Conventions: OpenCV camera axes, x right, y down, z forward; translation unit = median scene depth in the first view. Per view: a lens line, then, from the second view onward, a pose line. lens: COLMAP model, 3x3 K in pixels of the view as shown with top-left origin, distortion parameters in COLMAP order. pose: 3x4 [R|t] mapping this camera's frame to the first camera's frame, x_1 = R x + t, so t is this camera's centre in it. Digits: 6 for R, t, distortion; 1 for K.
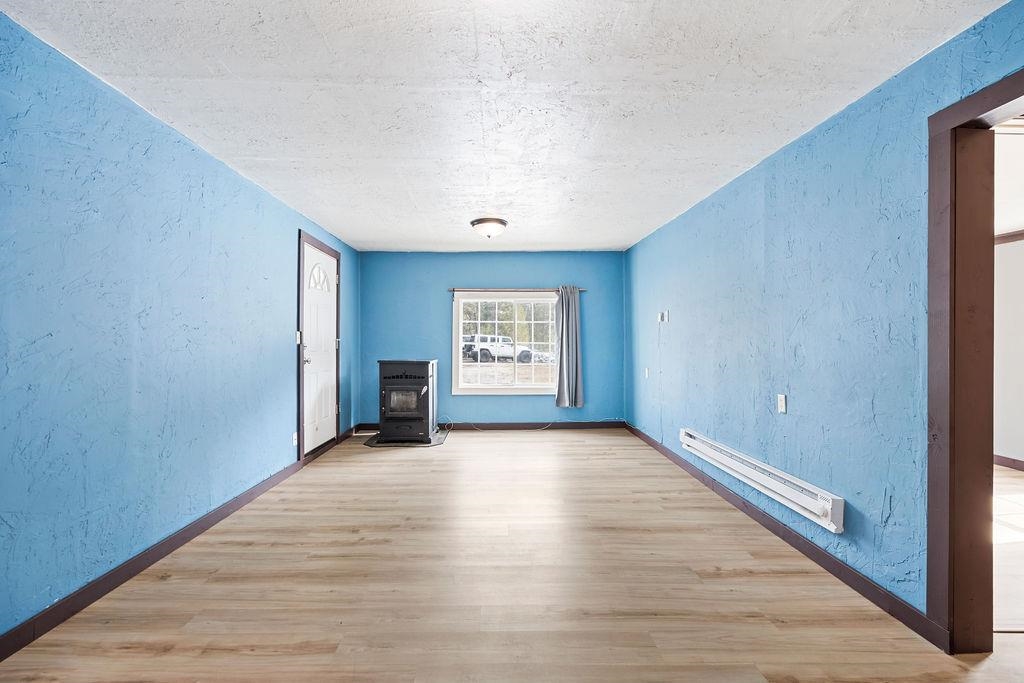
lens RADIAL K [[461.0, 0, 495.0], [0, 461.0, 337.0], [0, 0, 1]] dist [-0.000993, -0.000004]
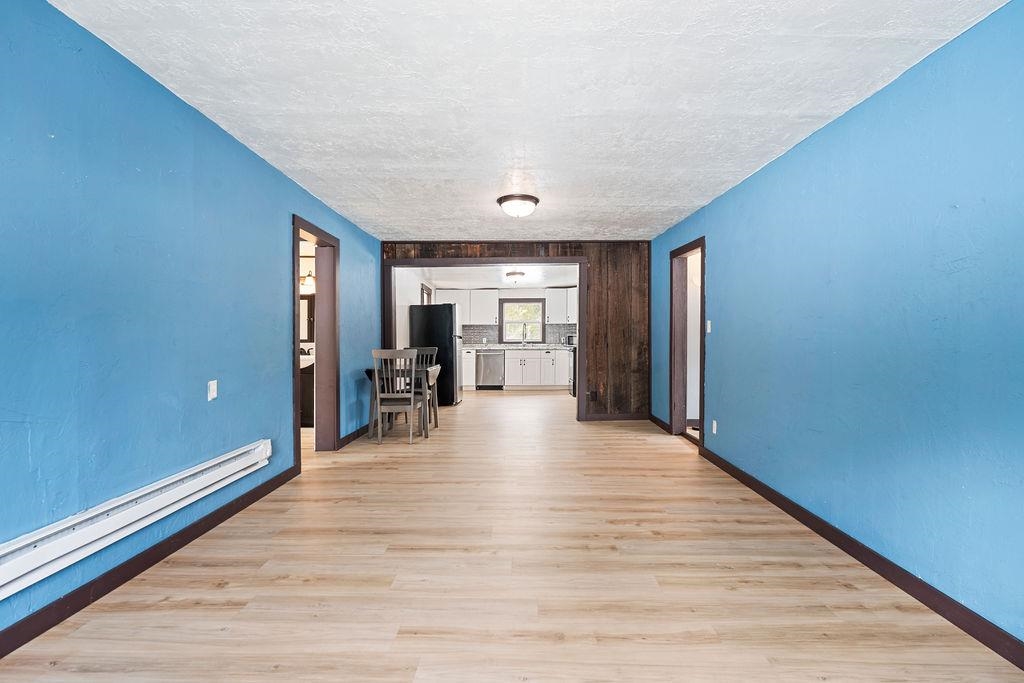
lens RADIAL K [[468.6, 0, 512.0], [0, 468.6, 341.5], [0, 0, 1]] dist [-0.002119, -0.000282]
pose [[-0.999912, -0.006446, 0.011634, -0.018749], [-0.006416, 0.999976, 0.002585, 0.031746], [-0.011650, 0.002510, -0.999929, 1.787985]]
